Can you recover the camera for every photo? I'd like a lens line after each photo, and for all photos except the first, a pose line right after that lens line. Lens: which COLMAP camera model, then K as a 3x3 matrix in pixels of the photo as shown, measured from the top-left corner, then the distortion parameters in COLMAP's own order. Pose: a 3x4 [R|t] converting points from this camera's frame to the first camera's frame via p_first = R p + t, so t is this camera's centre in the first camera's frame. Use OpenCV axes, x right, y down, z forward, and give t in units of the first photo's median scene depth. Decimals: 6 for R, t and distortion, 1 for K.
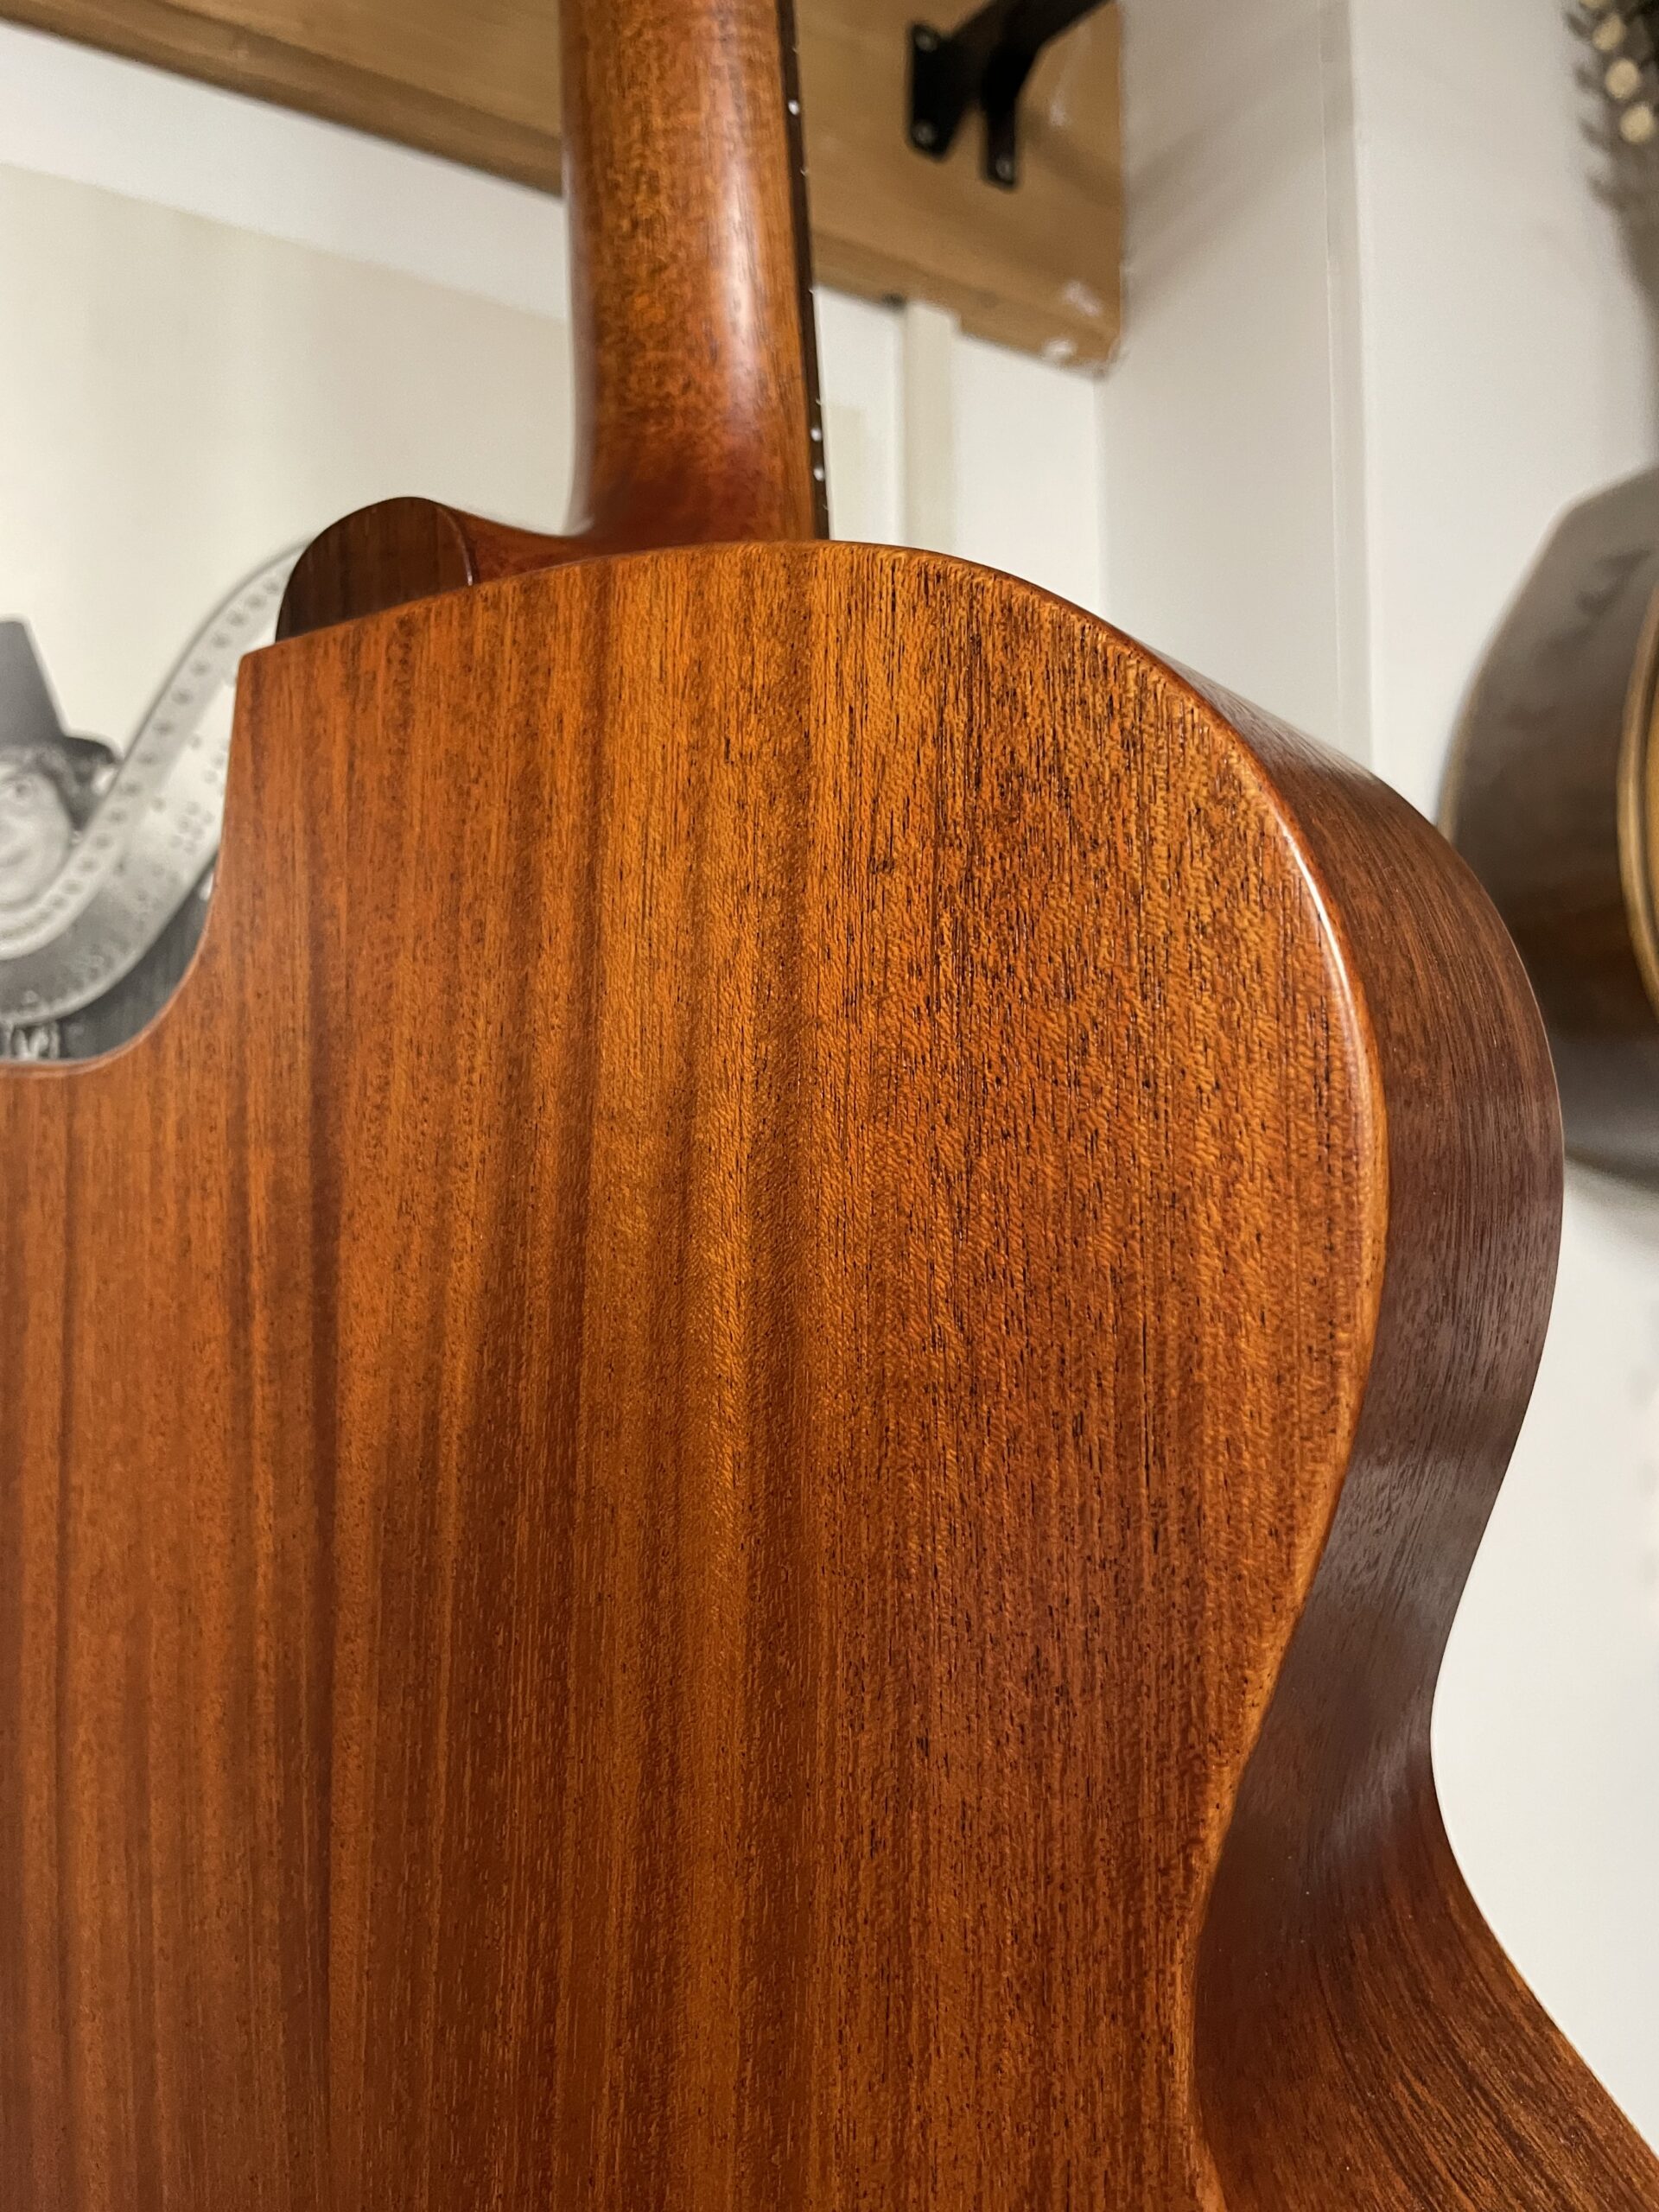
lens RADIAL K [[1701.2, 0, 834.1], [0, 1701.2, 1109.1], [0, 0, 1]] dist [0.069916, -0.097216]
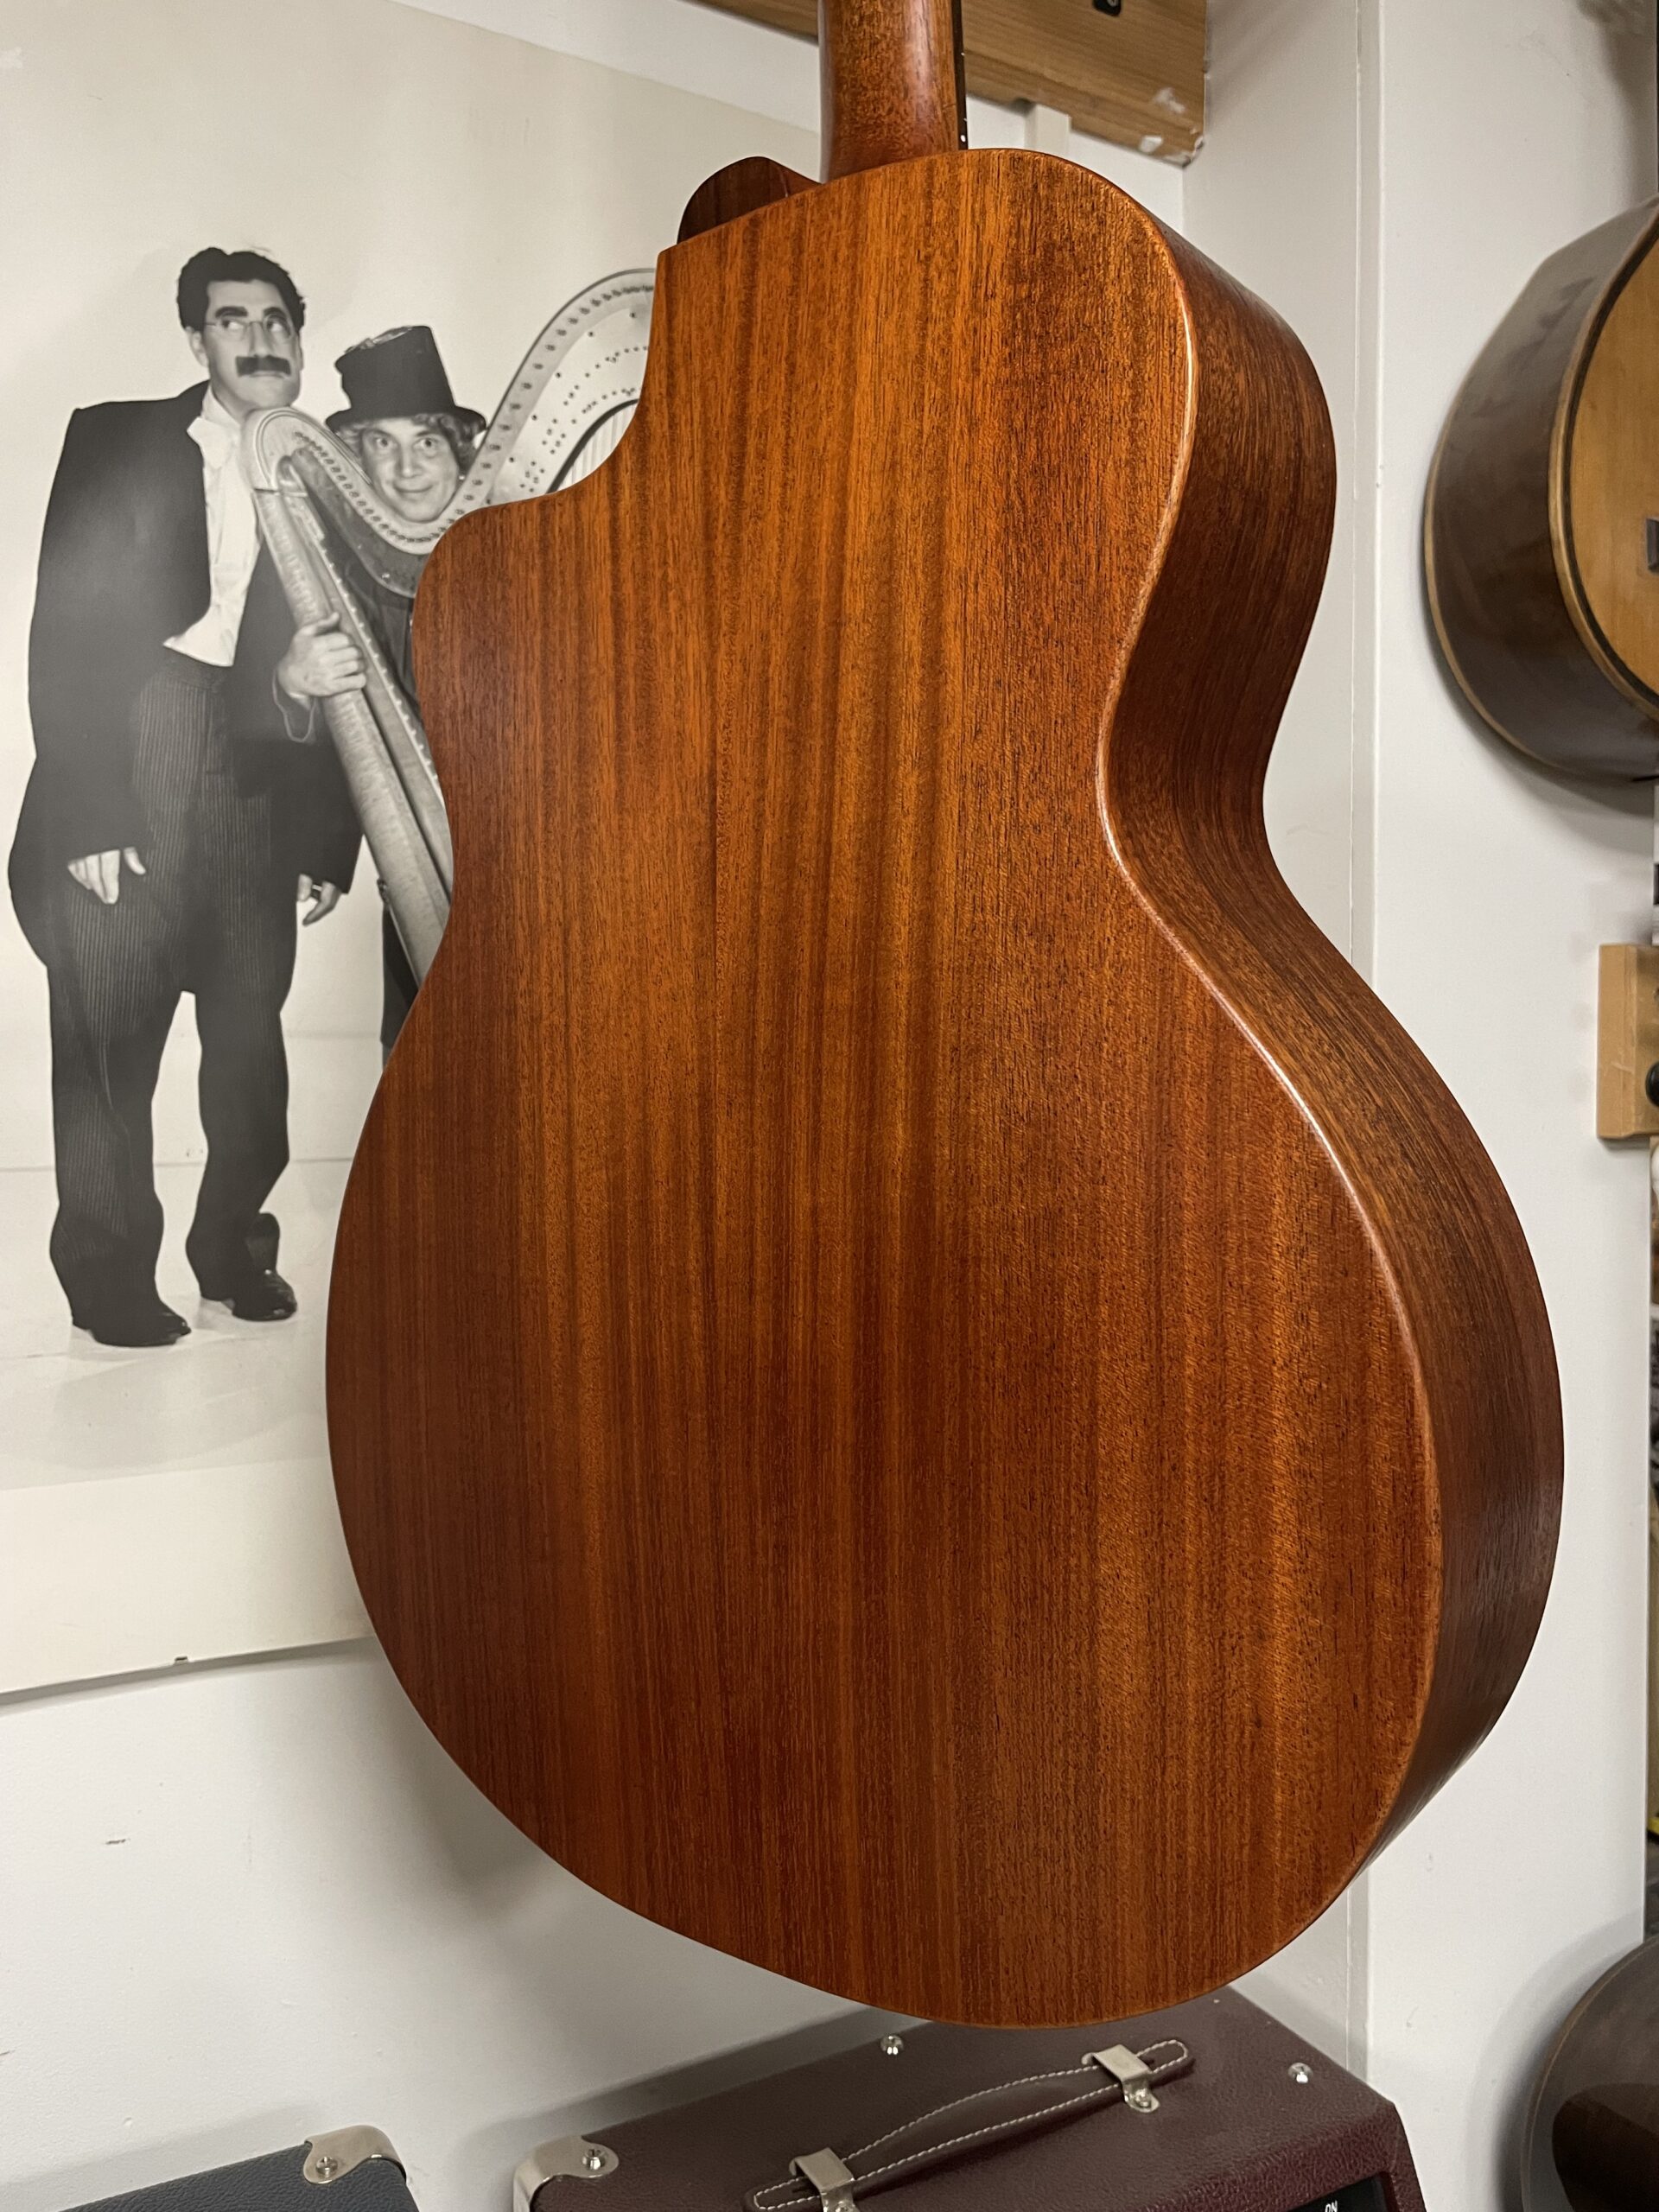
lens RADIAL K [[1701.2, 0, 828.9], [0, 1701.2, 1112.7], [0, 0, 1]] dist [0.069916, -0.097216]
pose [[0.996742, 0.017129, -0.078816, 0.010748], [-0.012491, 0.998182, 0.058965, 0.624388], [0.079683, -0.057788, 0.995144, -1.024187]]
